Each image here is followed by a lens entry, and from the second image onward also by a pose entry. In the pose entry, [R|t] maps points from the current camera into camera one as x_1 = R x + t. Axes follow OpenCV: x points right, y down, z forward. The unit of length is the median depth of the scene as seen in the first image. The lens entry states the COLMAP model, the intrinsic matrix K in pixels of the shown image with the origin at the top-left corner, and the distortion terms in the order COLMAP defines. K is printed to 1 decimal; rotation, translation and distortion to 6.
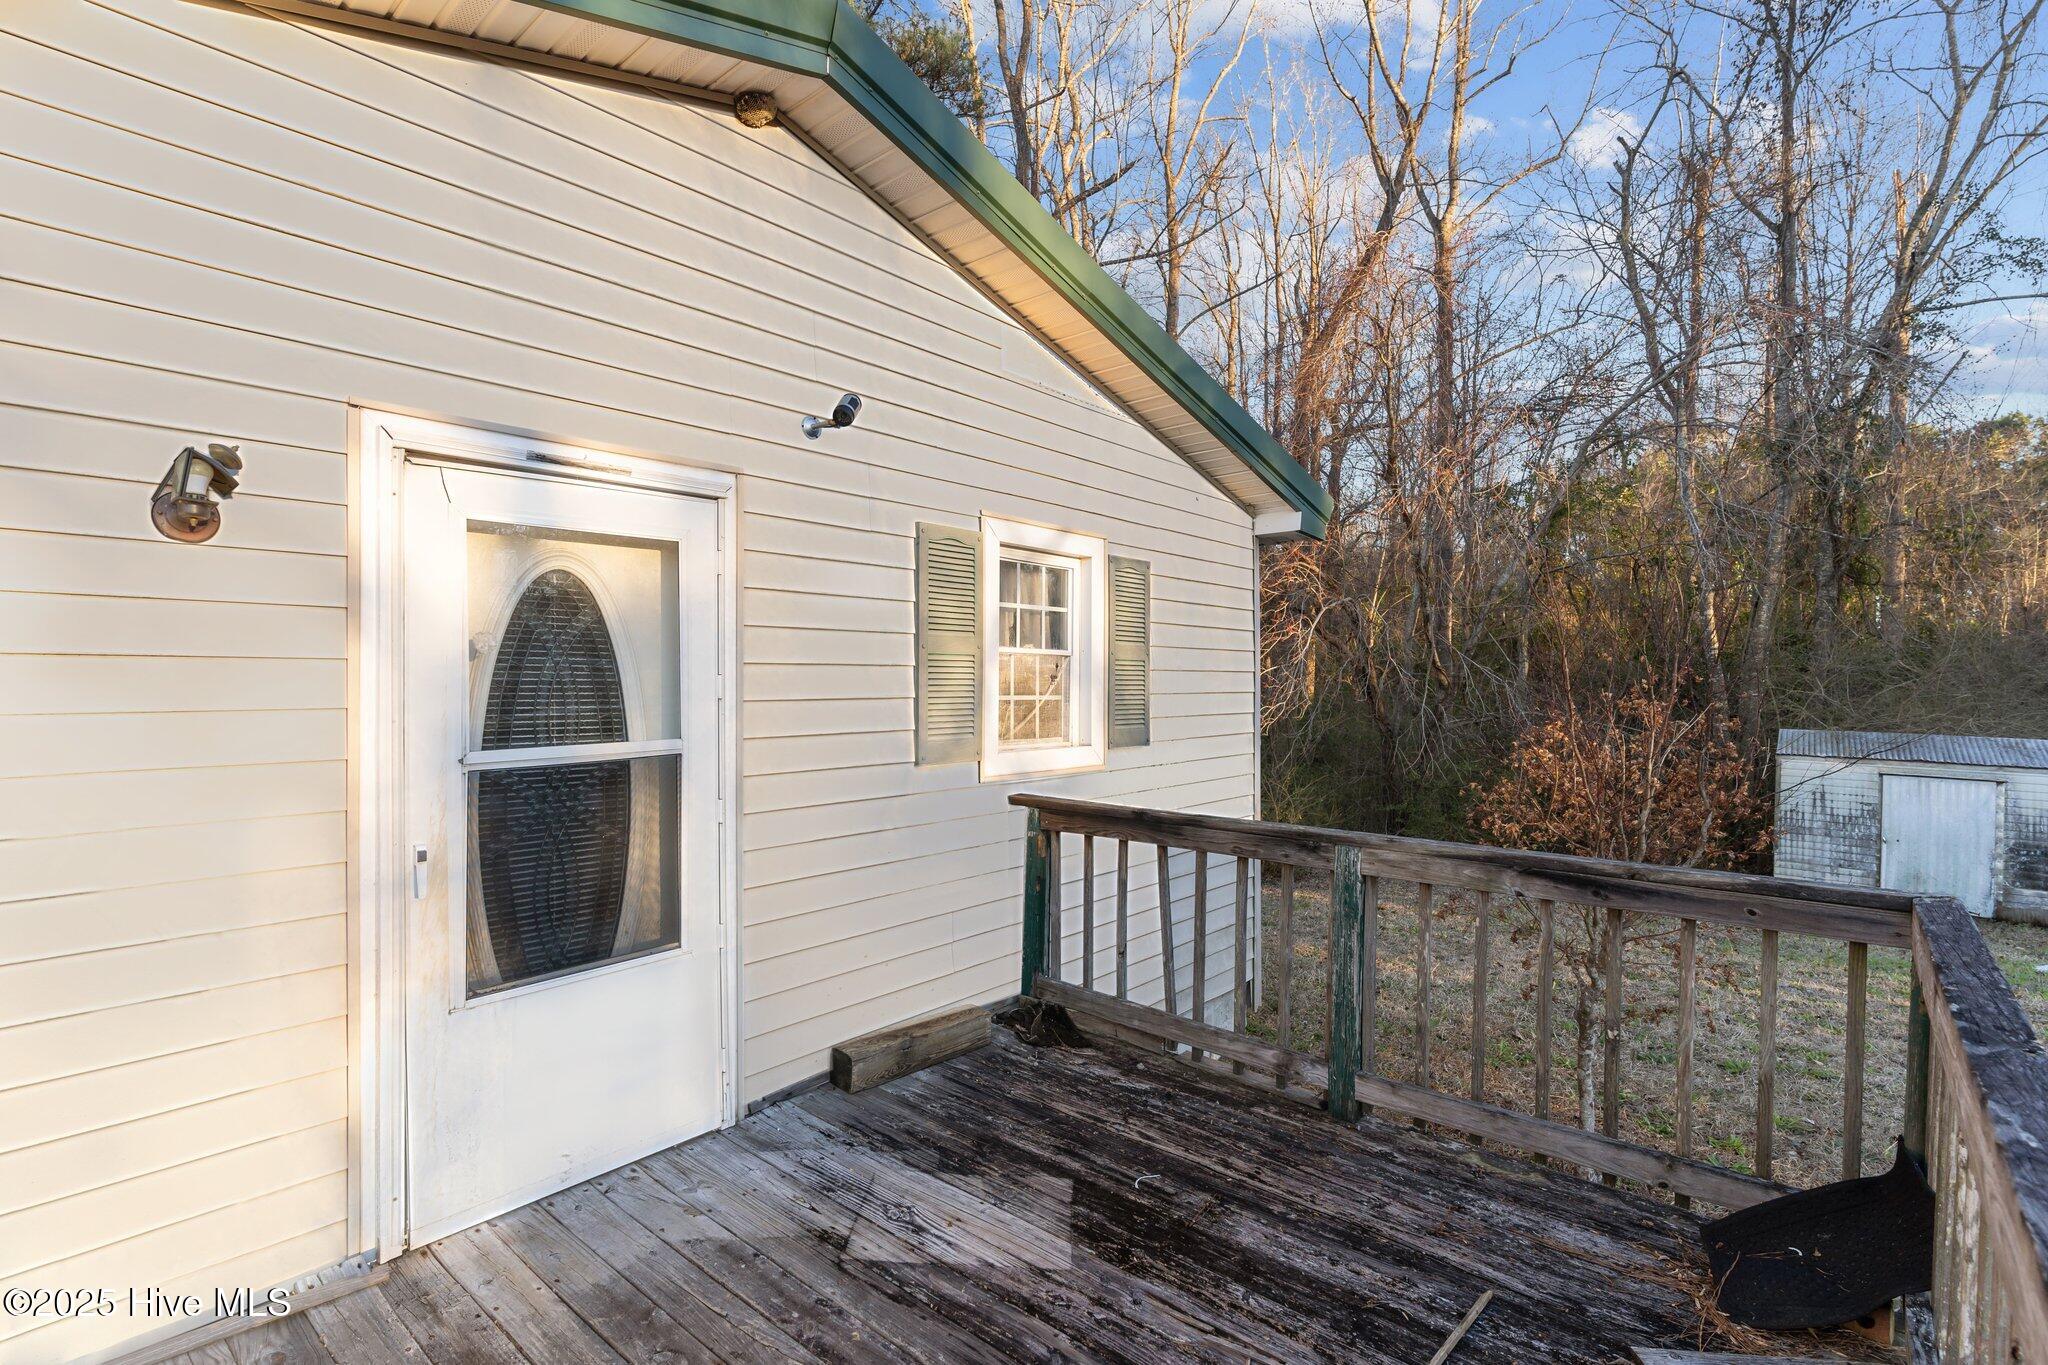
lens RADIAL K [[993.9, 0, 1018.2], [0, 993.9, 690.4], [0, 0, 1]] dist [0.001928, 0.000218]
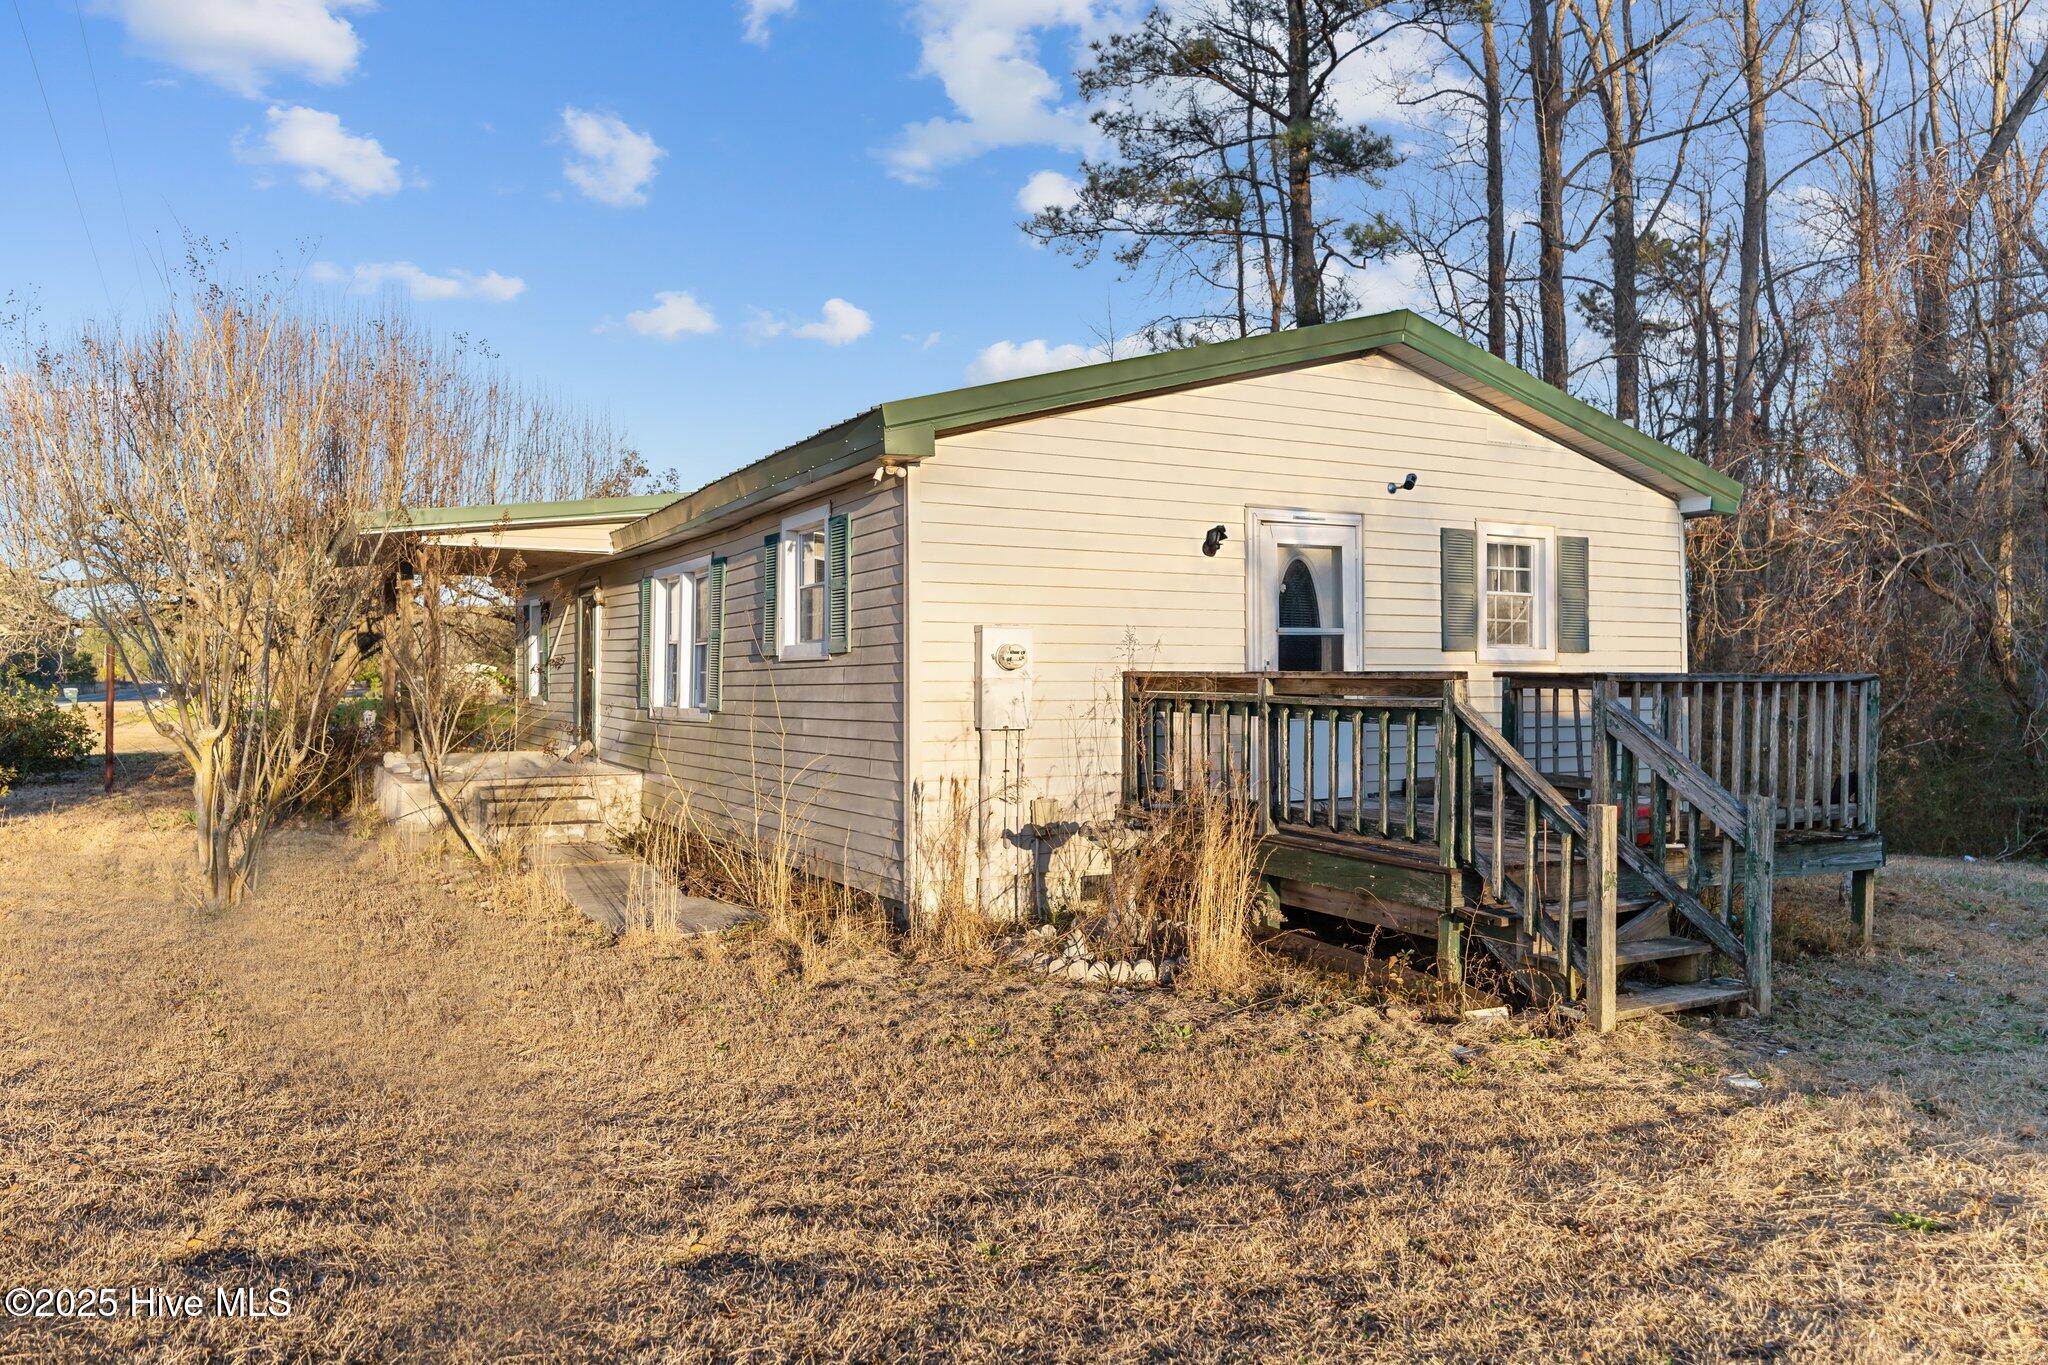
lens RADIAL K [[1398.6, 0, 958.8], [0, 1398.6, 664.6], [0, 0, 1]] dist [0.001622, 0.000405]
pose [[0.921673, -0.001415, -0.387965, 0.081168], [-0.006109, 0.999816, -0.018160, 0.141745], [0.387920, 0.019107, 0.921495, -1.707346]]
